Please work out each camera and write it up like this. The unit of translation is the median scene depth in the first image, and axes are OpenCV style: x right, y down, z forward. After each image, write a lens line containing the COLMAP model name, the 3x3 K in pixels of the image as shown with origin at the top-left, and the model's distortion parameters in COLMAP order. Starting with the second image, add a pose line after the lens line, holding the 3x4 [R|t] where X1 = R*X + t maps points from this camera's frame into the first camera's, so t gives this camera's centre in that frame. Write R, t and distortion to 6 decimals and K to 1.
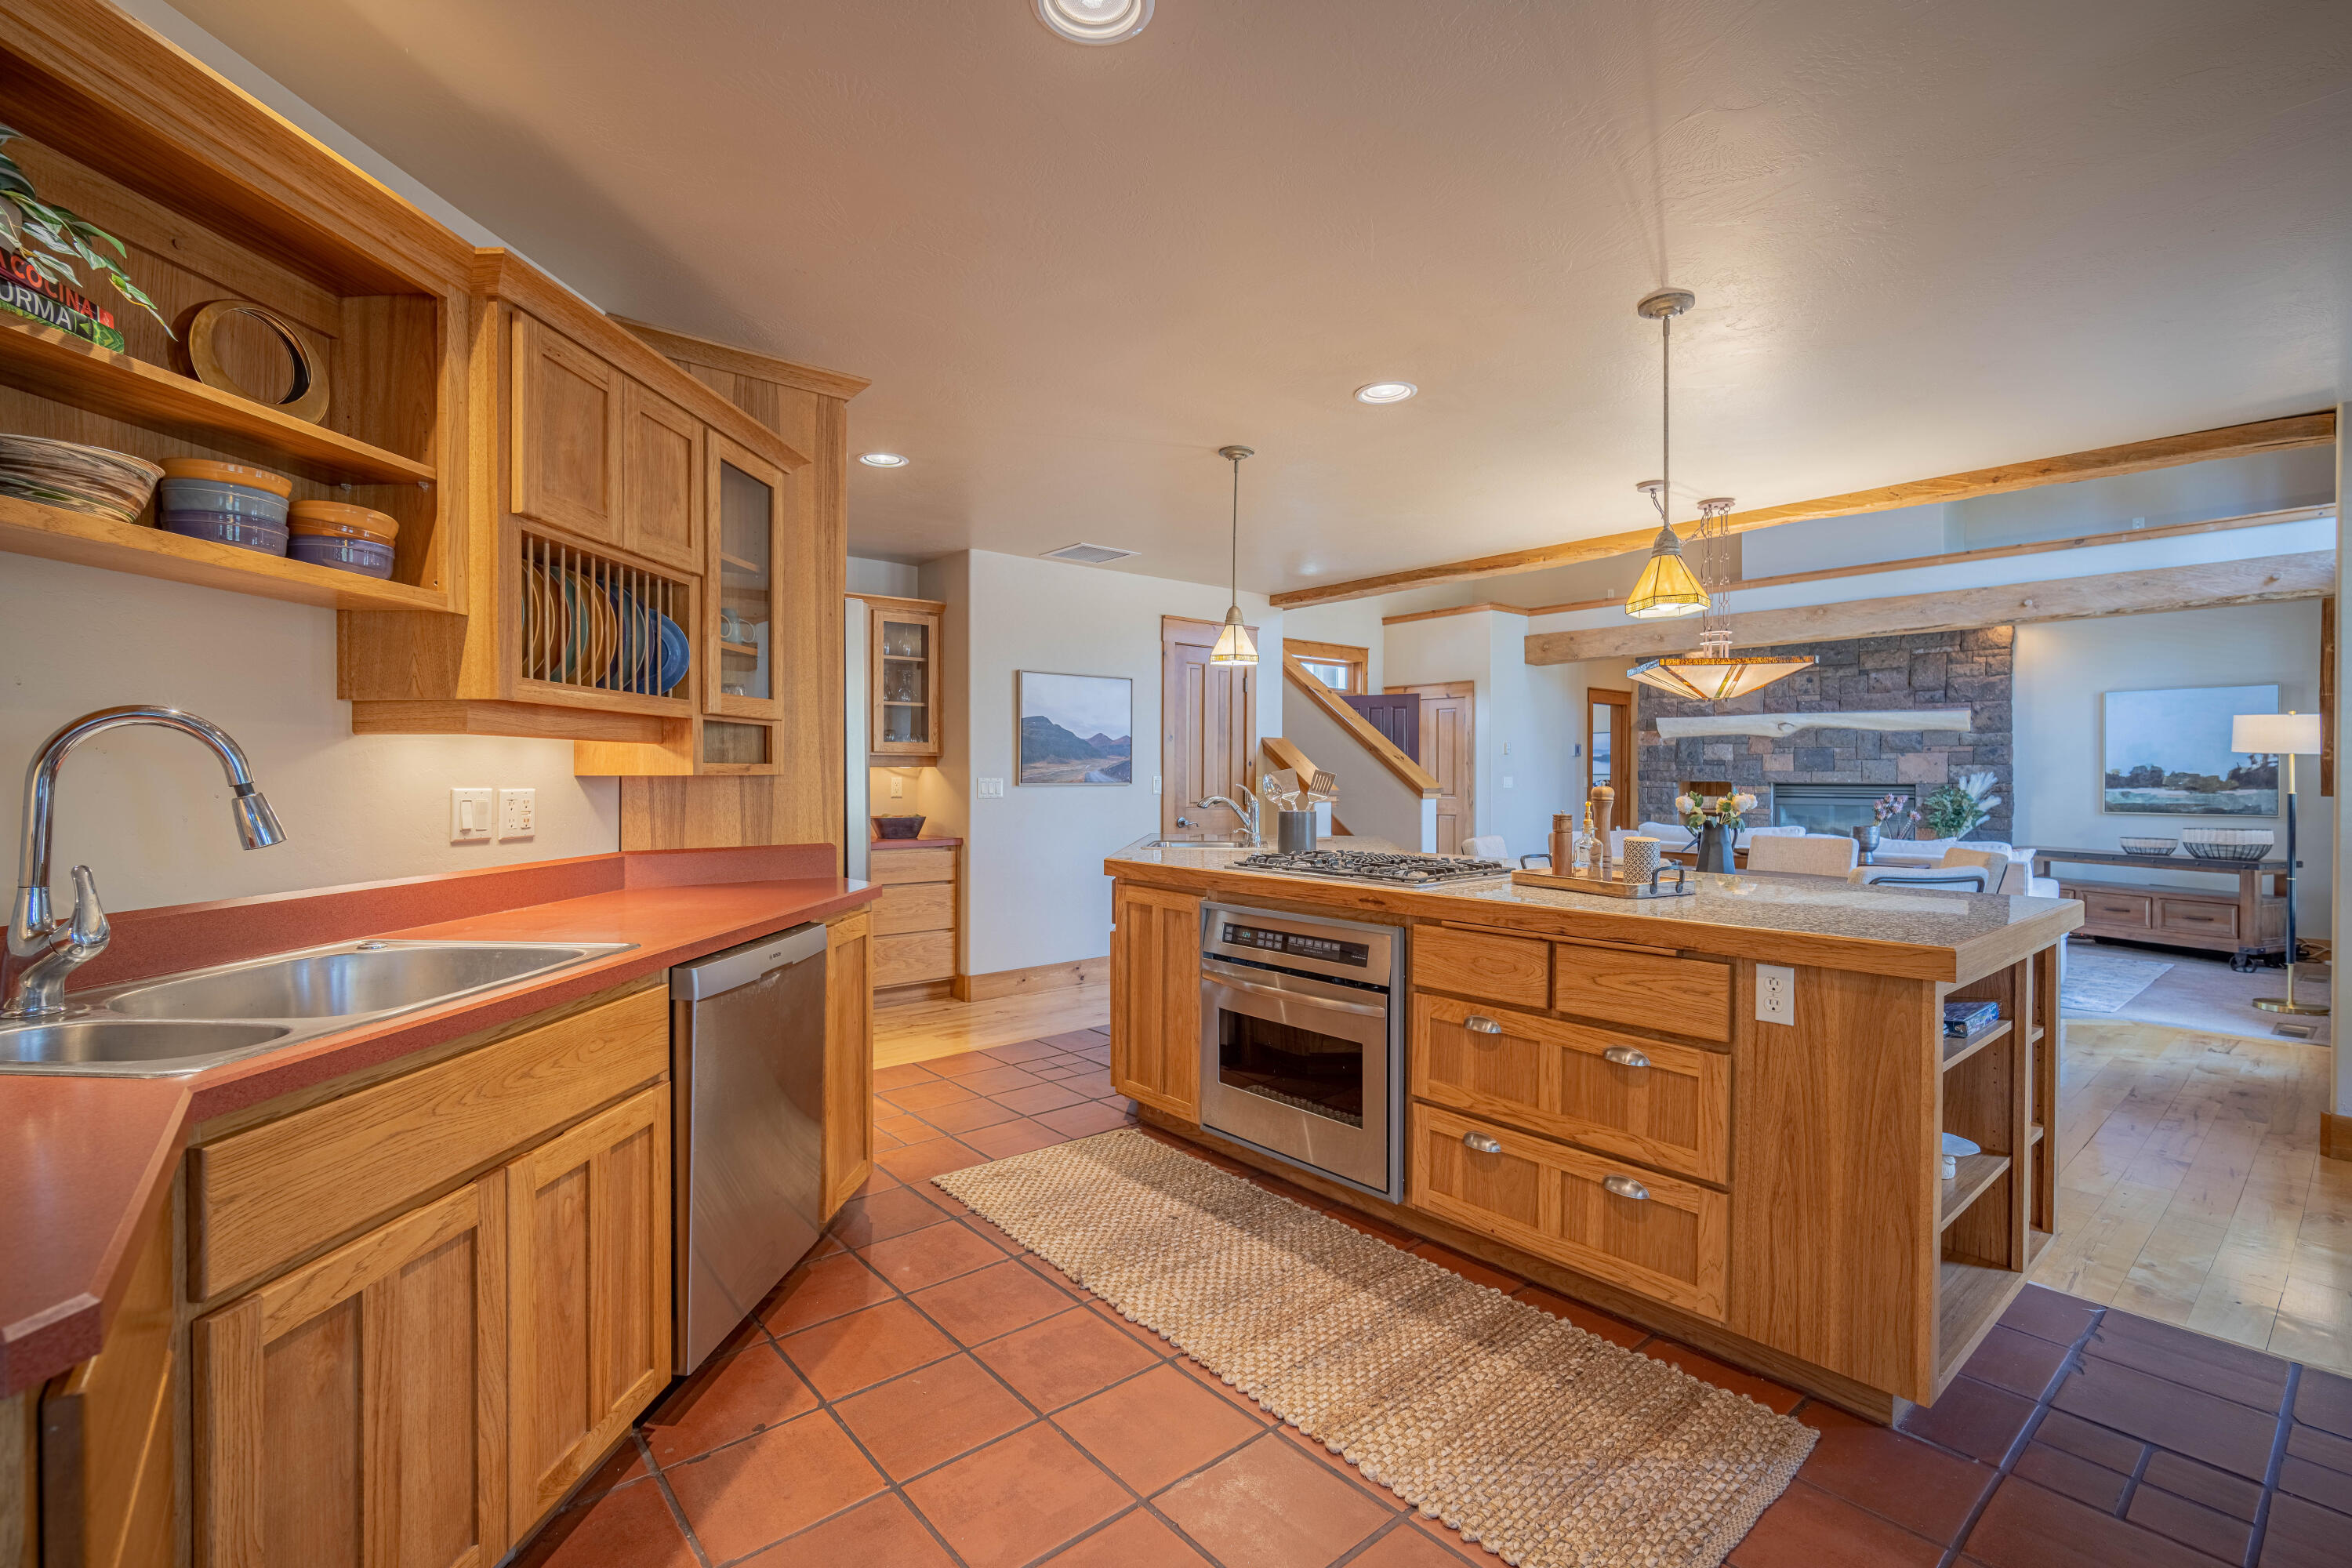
lens RADIAL K [[1035.1, 0, 1176.0], [0, 1035.1, 784.0], [0, 0, 1]] dist [-0.014200, 0.004026]
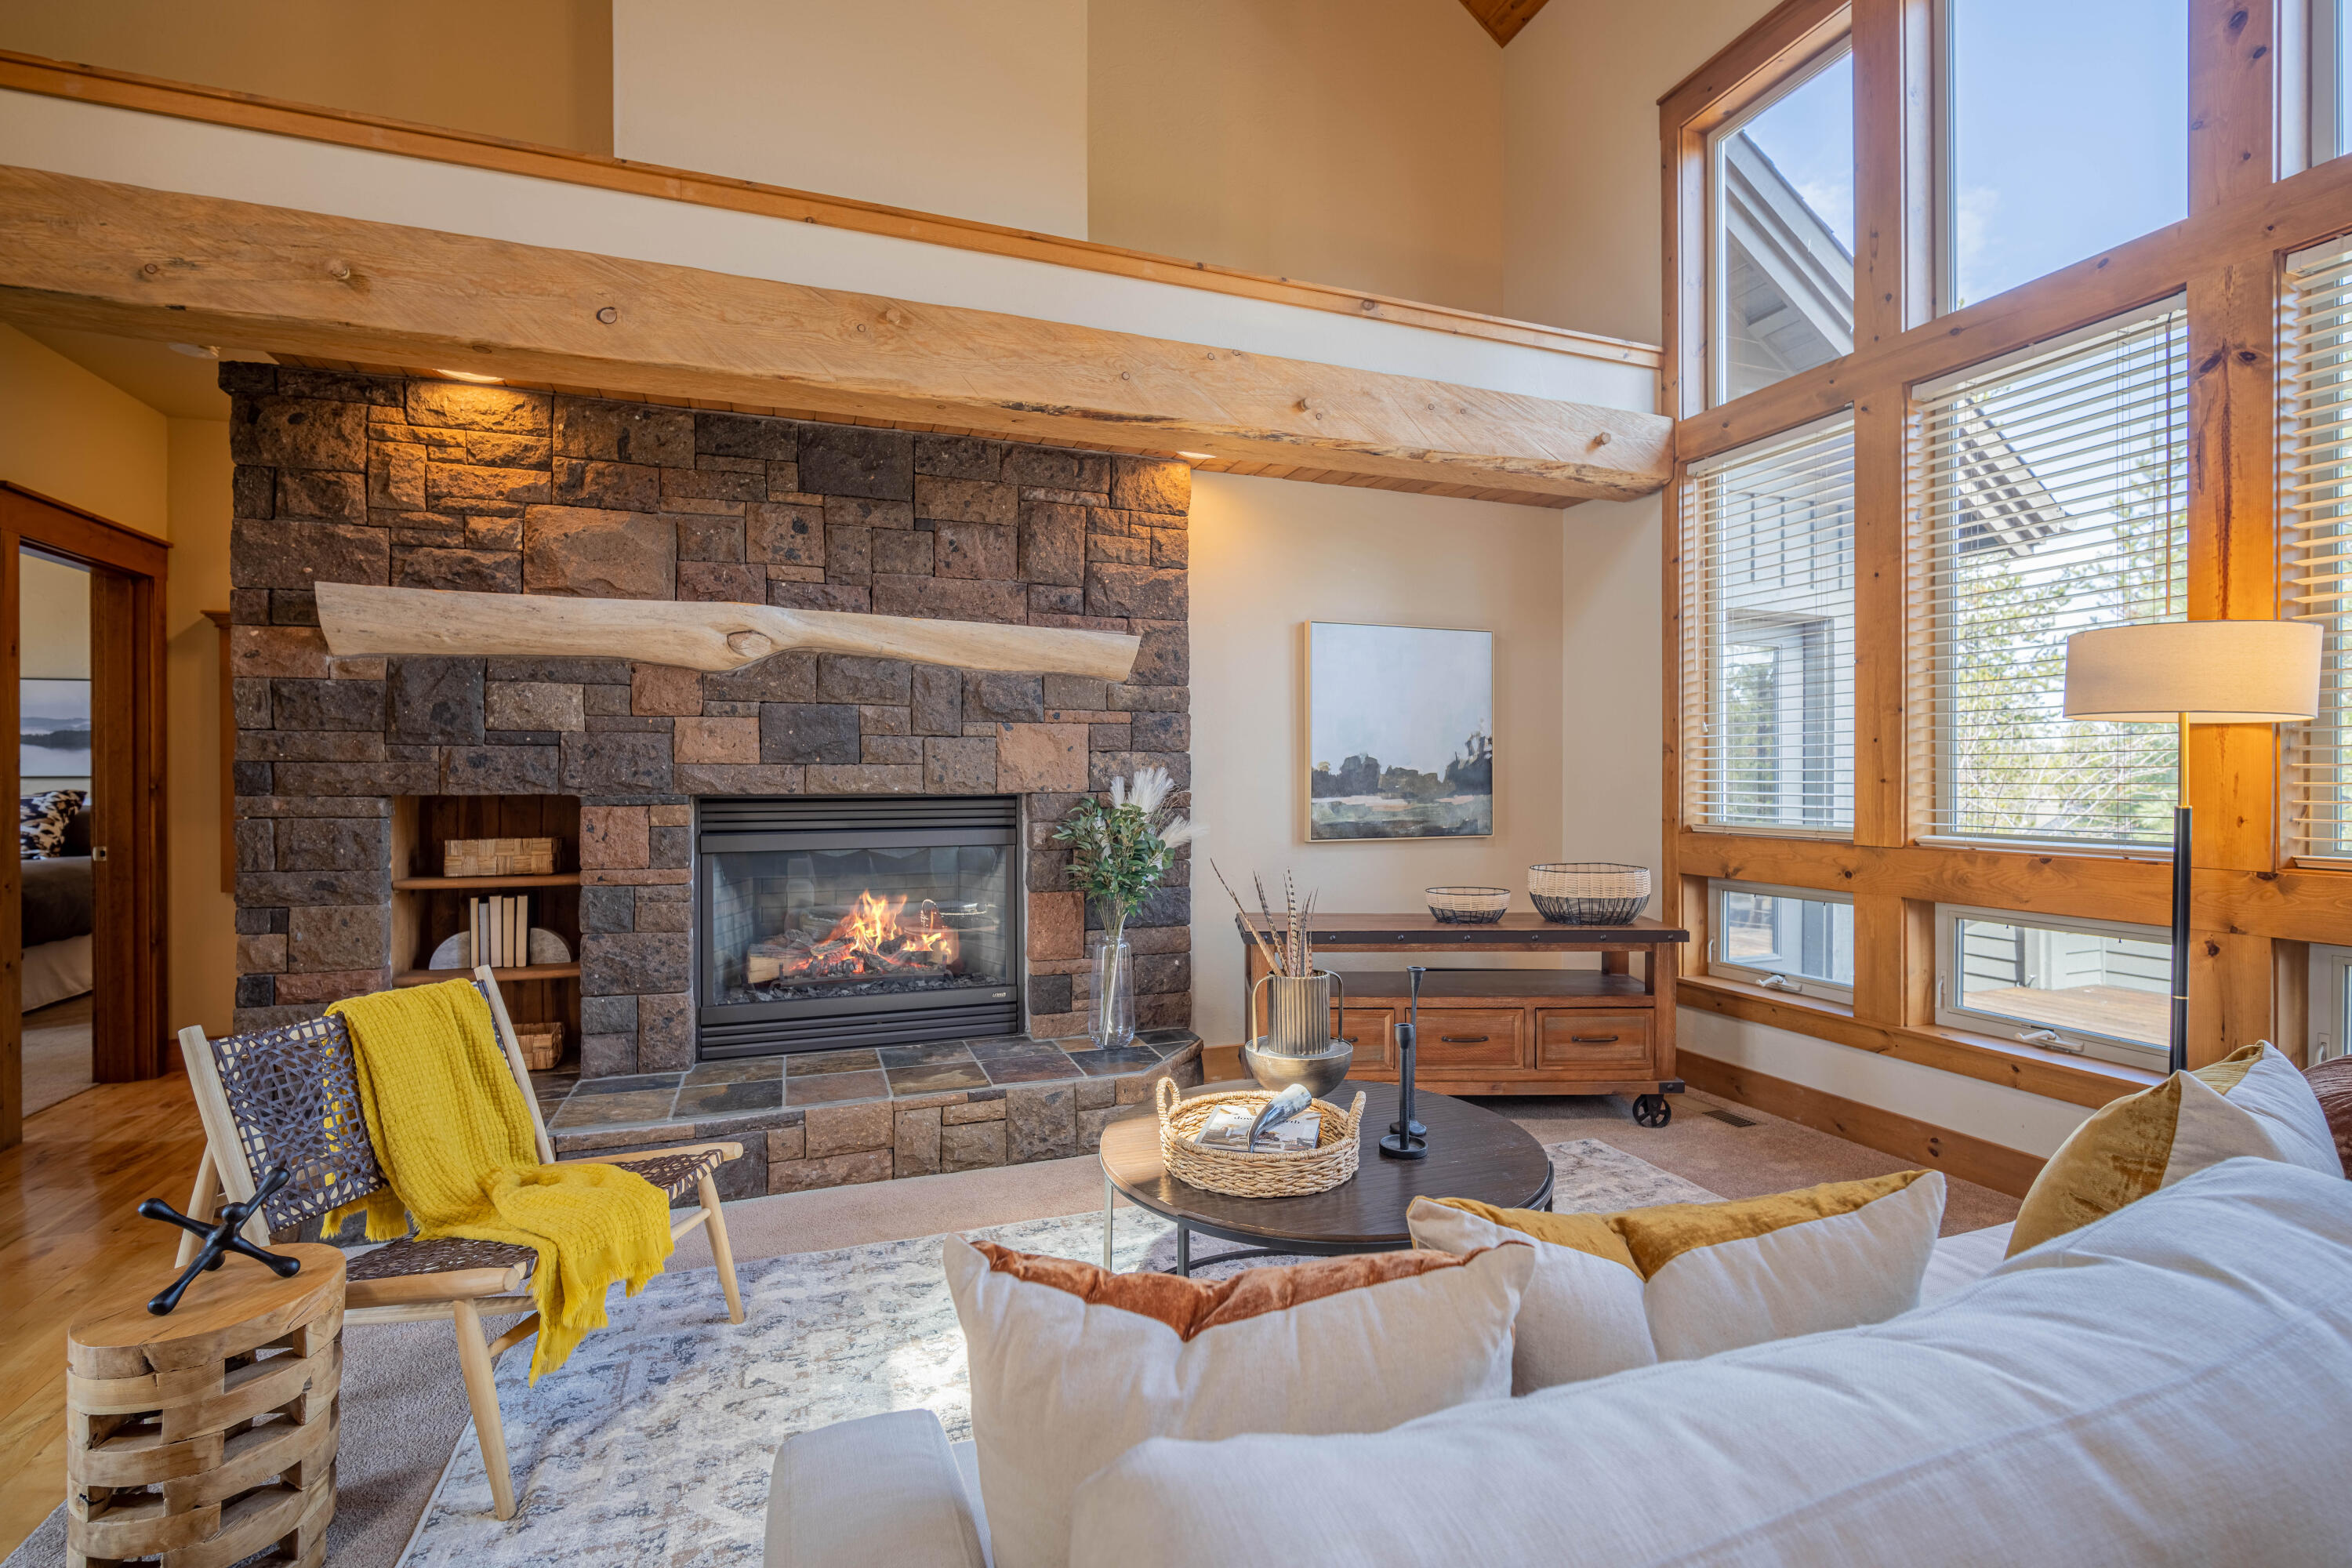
lens RADIAL K [[1035.1, 0, 1176.0], [0, 1035.1, 784.0], [0, 0, 1]] dist [-0.014200, 0.004026]
pose [[0.340378, -0.008963, 0.940246, 0.331558], [0.012713, 0.999907, 0.004929, -0.005837], [-0.940203, 0.010275, 0.340460, 0.811053]]
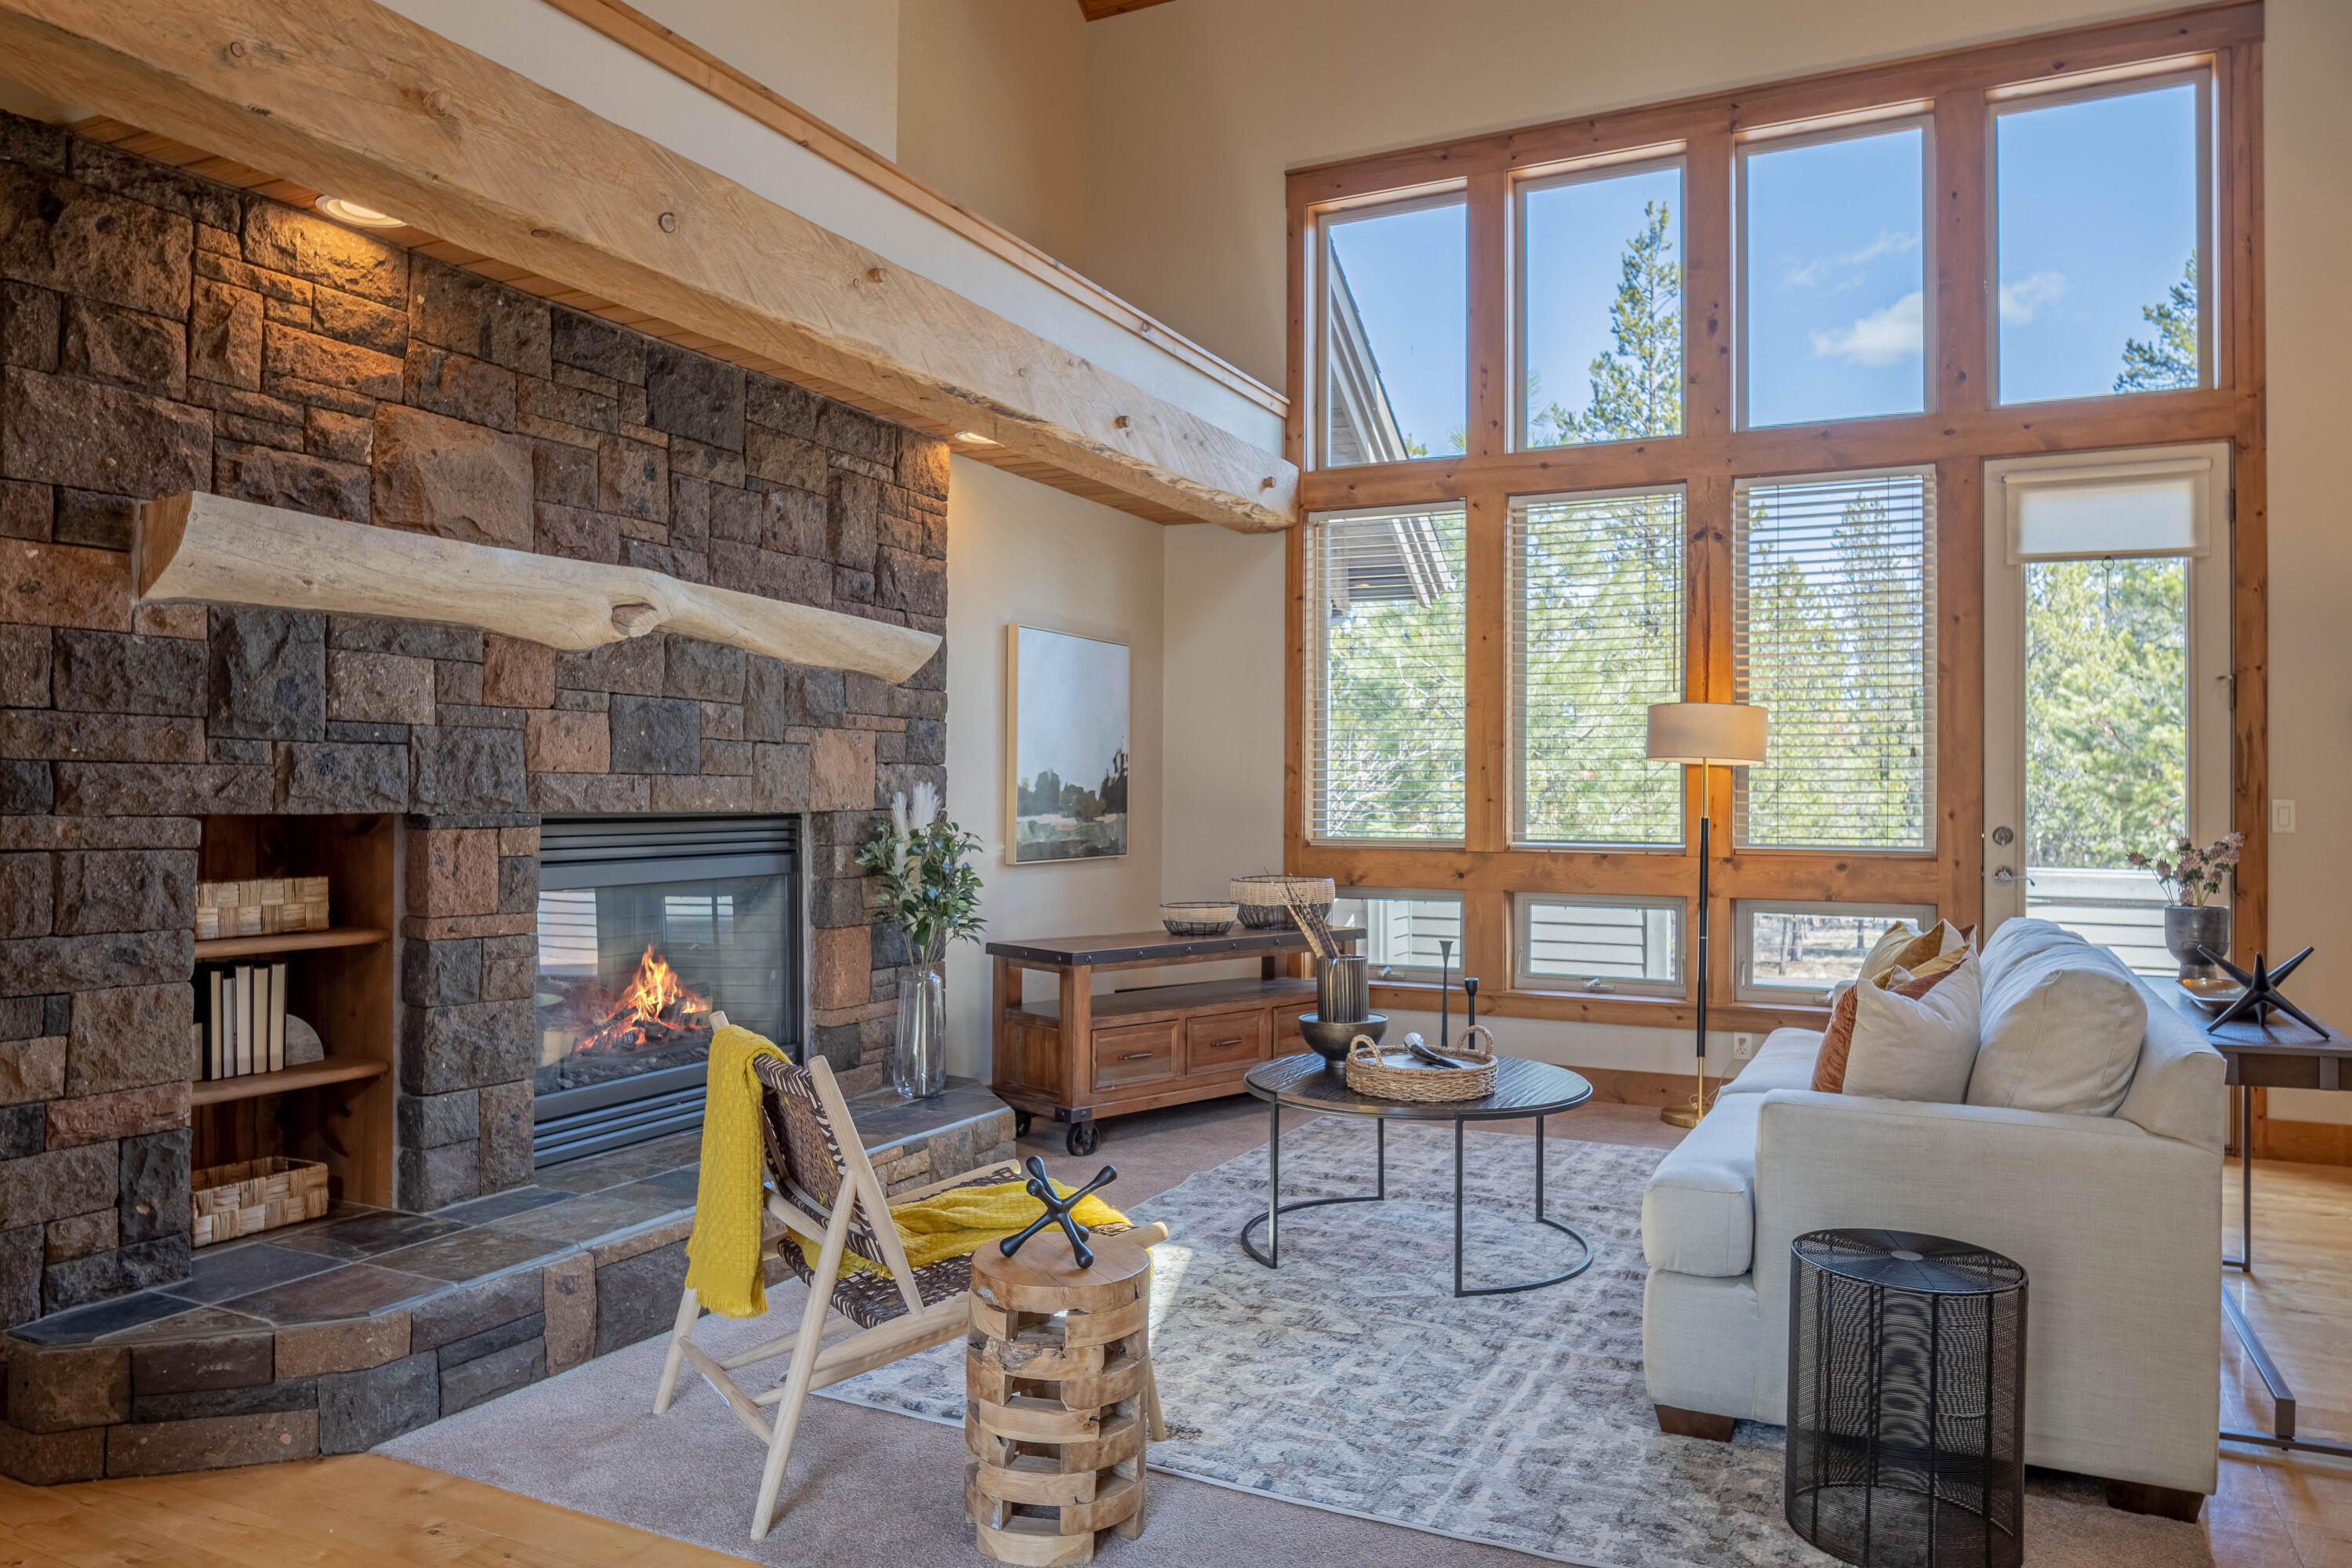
lens RADIAL K [[1576.8, 0, 1176.0], [0, 1576.8, 784.0], [0, 0, 1]] dist [-0.015091, 0.000195]
pose [[-0.402643, 0.002708, 0.915353, 0.148666], [0.004360, 0.999990, -0.001041, -0.009416], [-0.915347, 0.003571, -0.402651, 1.145140]]
